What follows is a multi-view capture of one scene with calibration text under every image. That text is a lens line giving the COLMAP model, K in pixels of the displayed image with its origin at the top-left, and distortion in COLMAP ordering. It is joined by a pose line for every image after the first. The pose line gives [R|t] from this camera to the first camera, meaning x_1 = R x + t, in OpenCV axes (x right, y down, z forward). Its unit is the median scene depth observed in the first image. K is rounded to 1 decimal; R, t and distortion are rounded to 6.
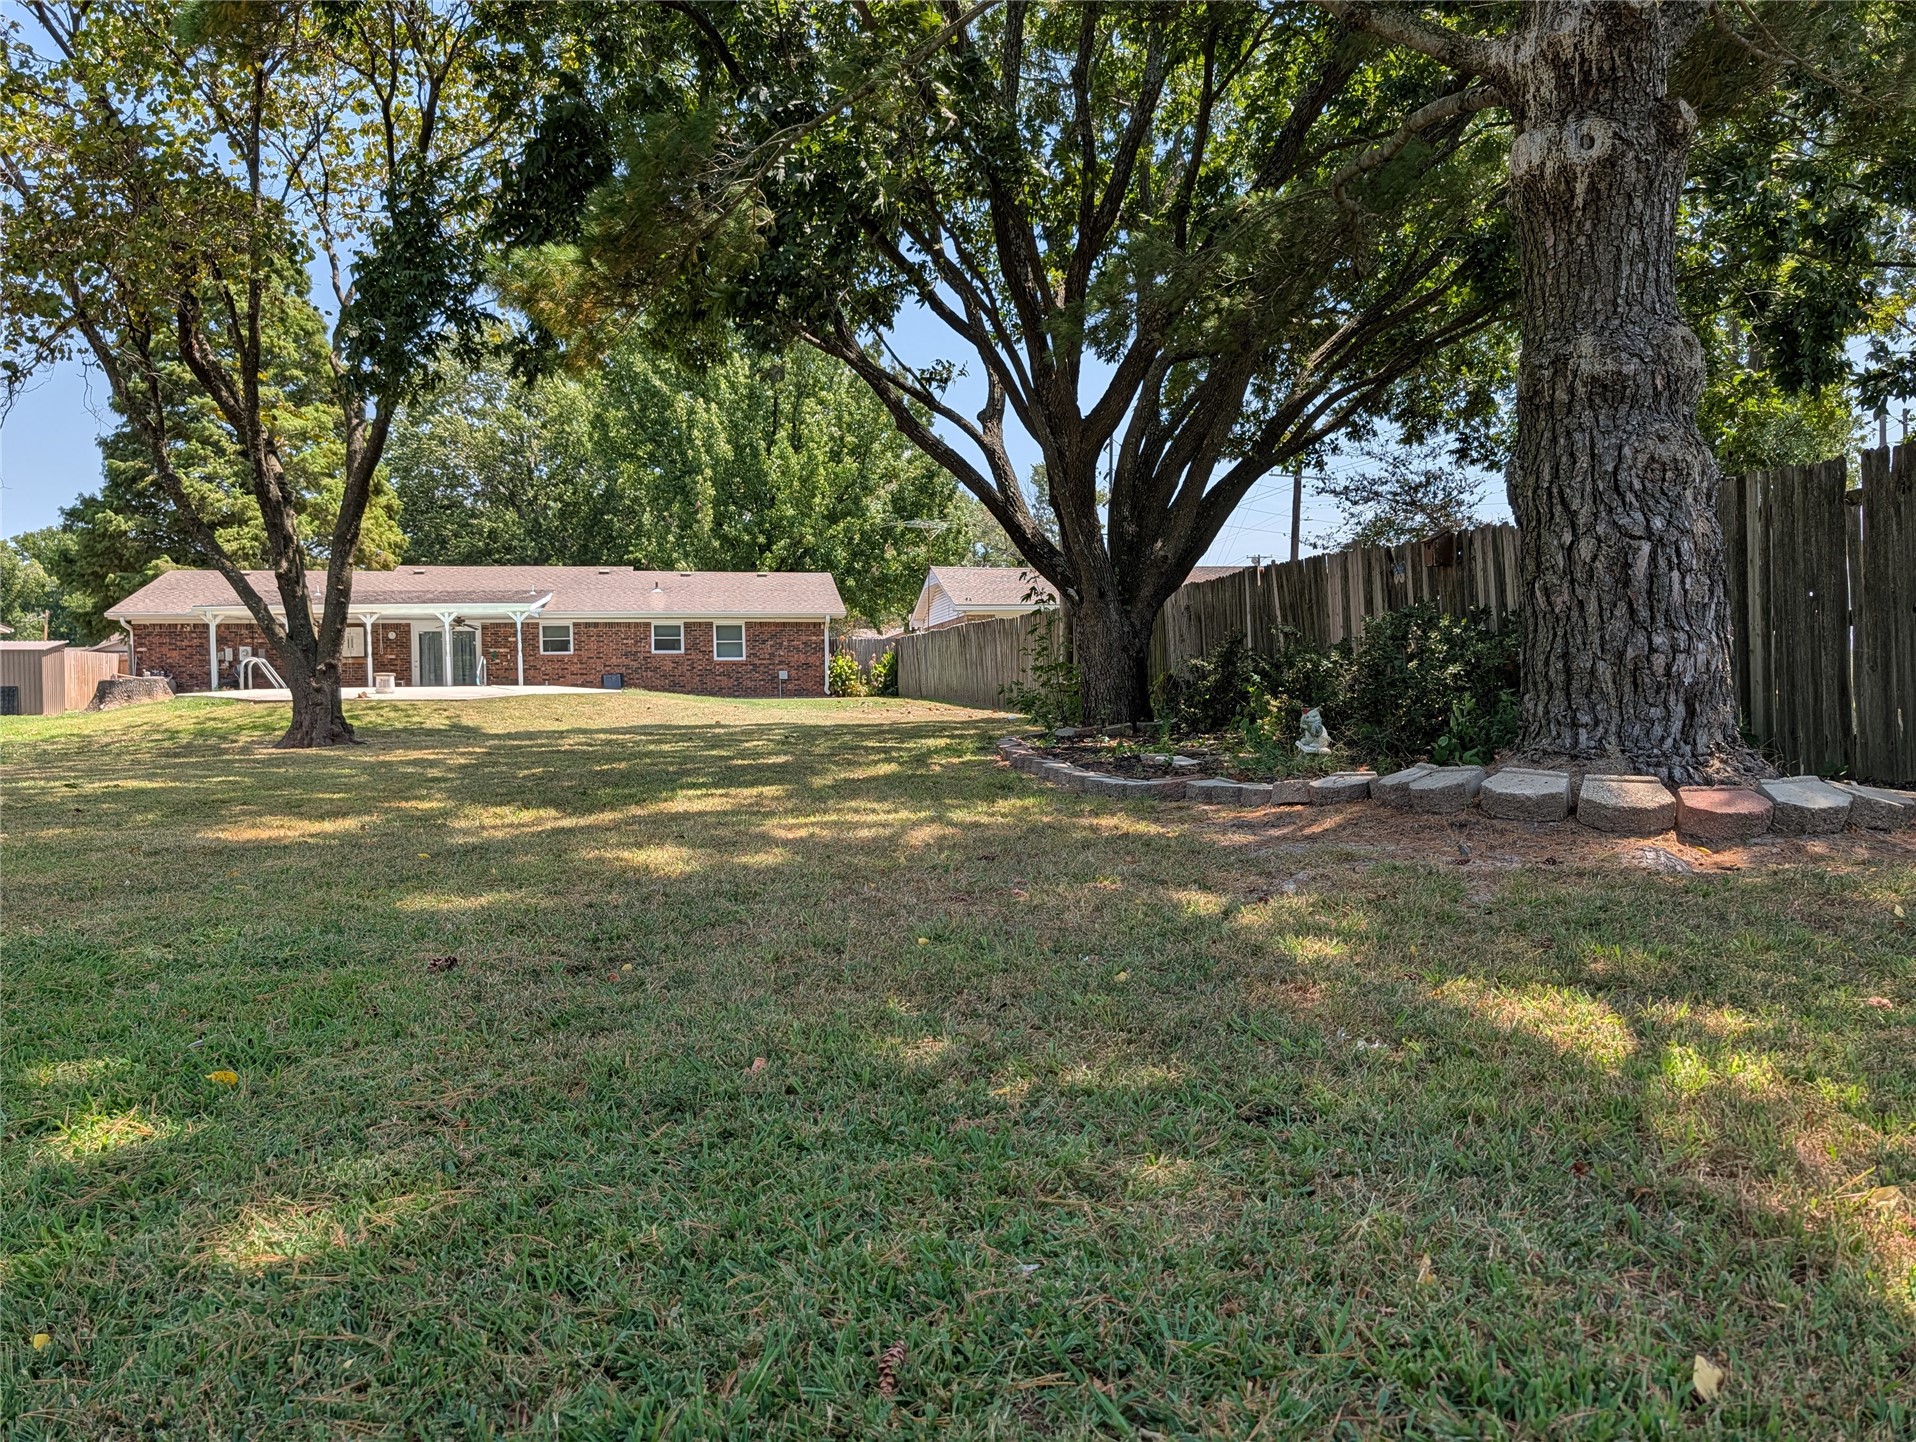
lens RADIAL K [[1384.9, 0, 946.7], [0, 1384.9, 714.1], [0, 0, 1]] dist [0.019956, -0.017513]
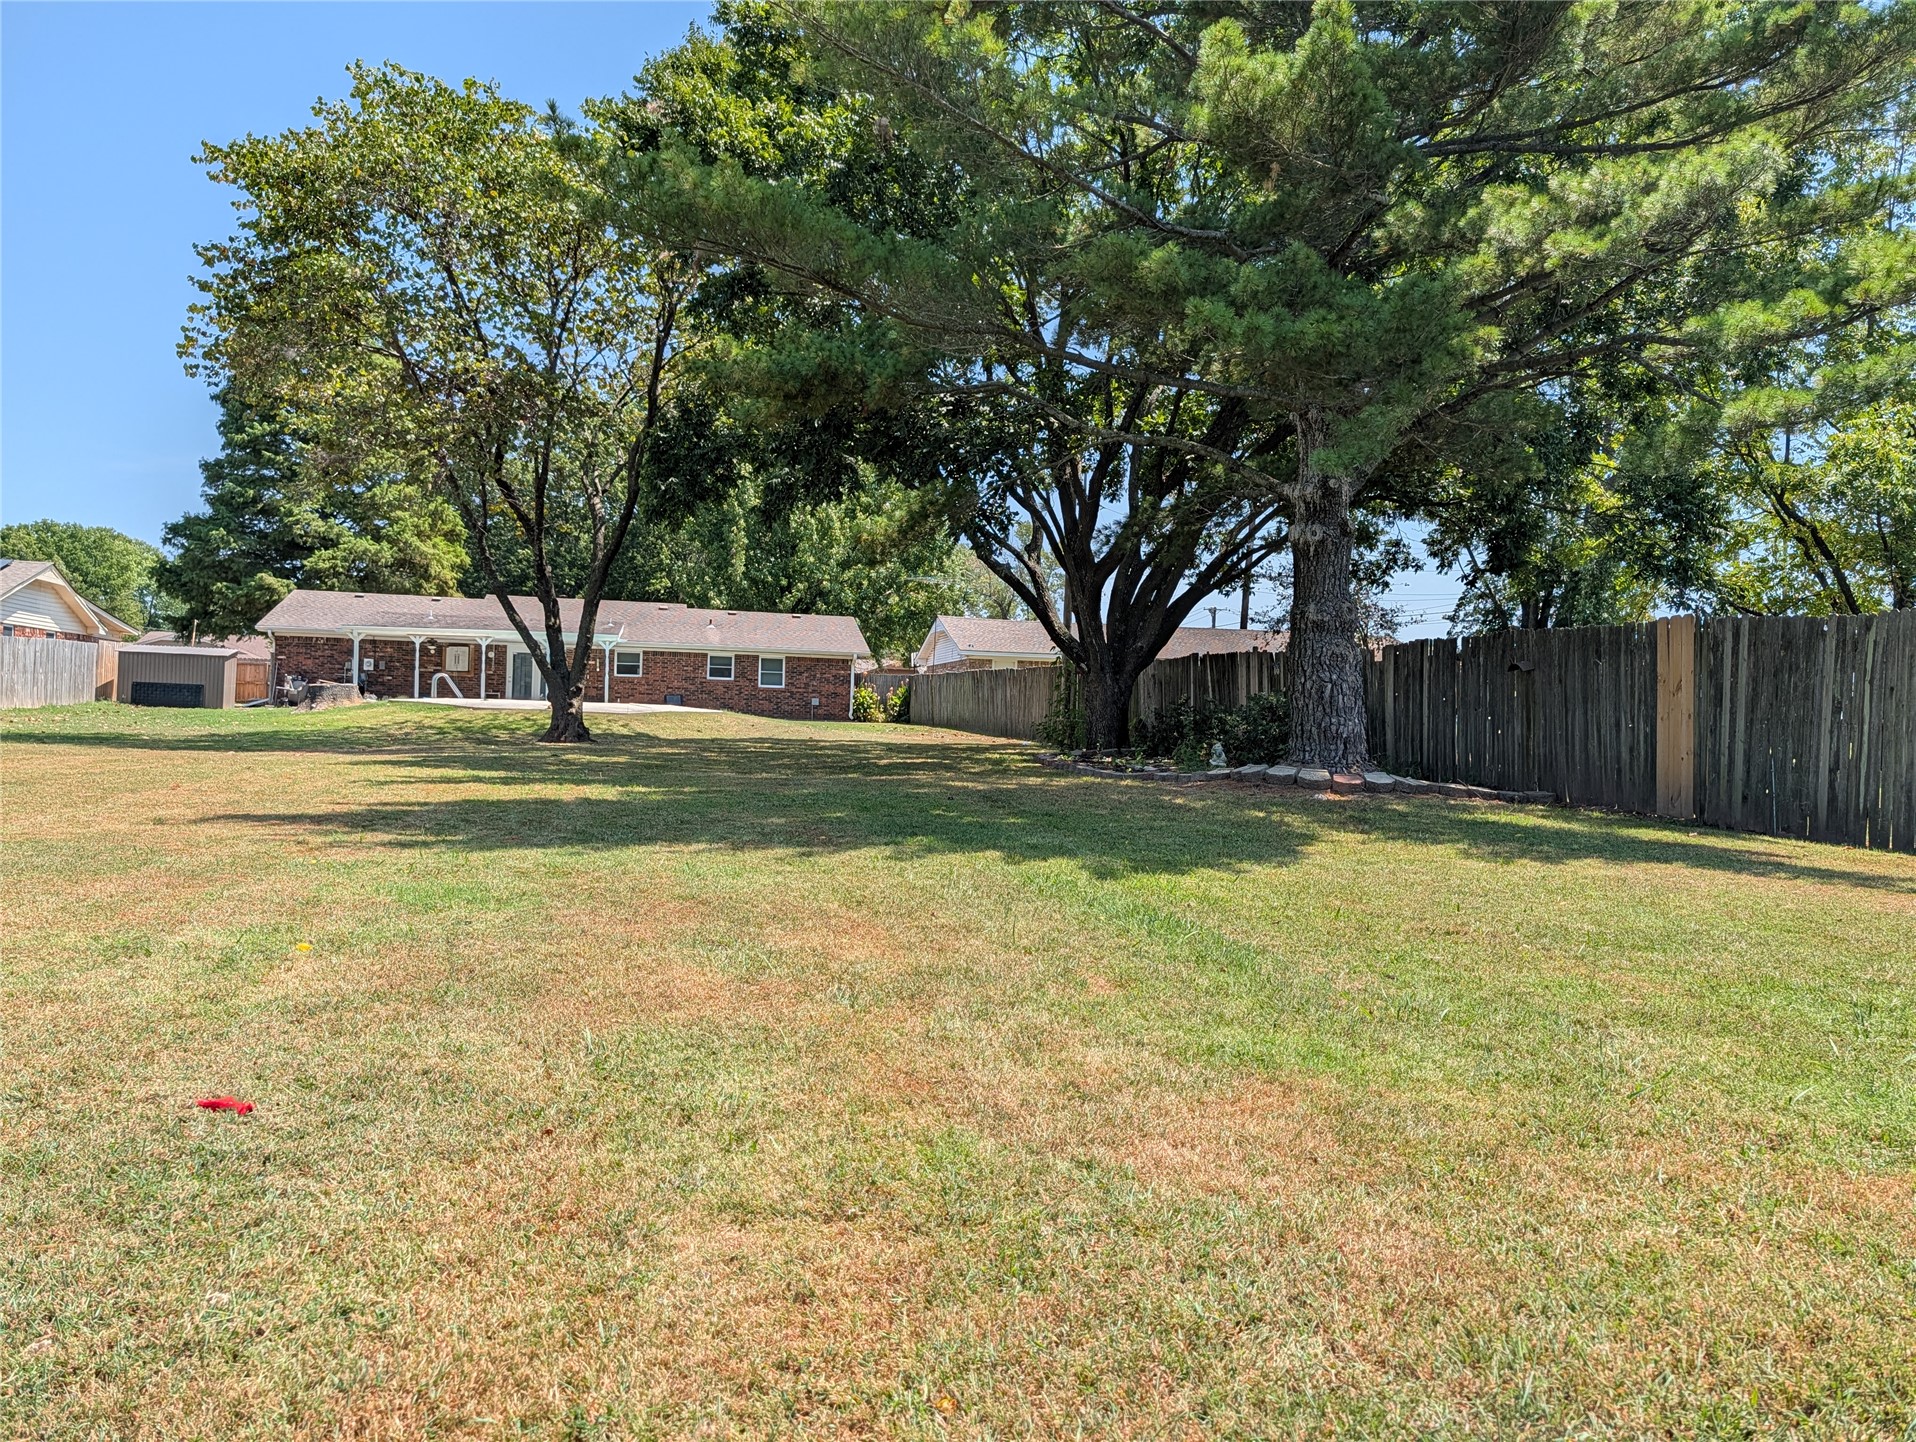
lens RADIAL K [[1384.9, 0, 954.4], [0, 1384.9, 724.4], [0, 0, 1]] dist [0.019956, -0.017513]
pose [[0.998336, 0.044331, 0.036886, -0.040978], [-0.043832, 0.998938, -0.014221, 0.003292], [-0.037477, 0.012580, 0.999218, -0.213478]]
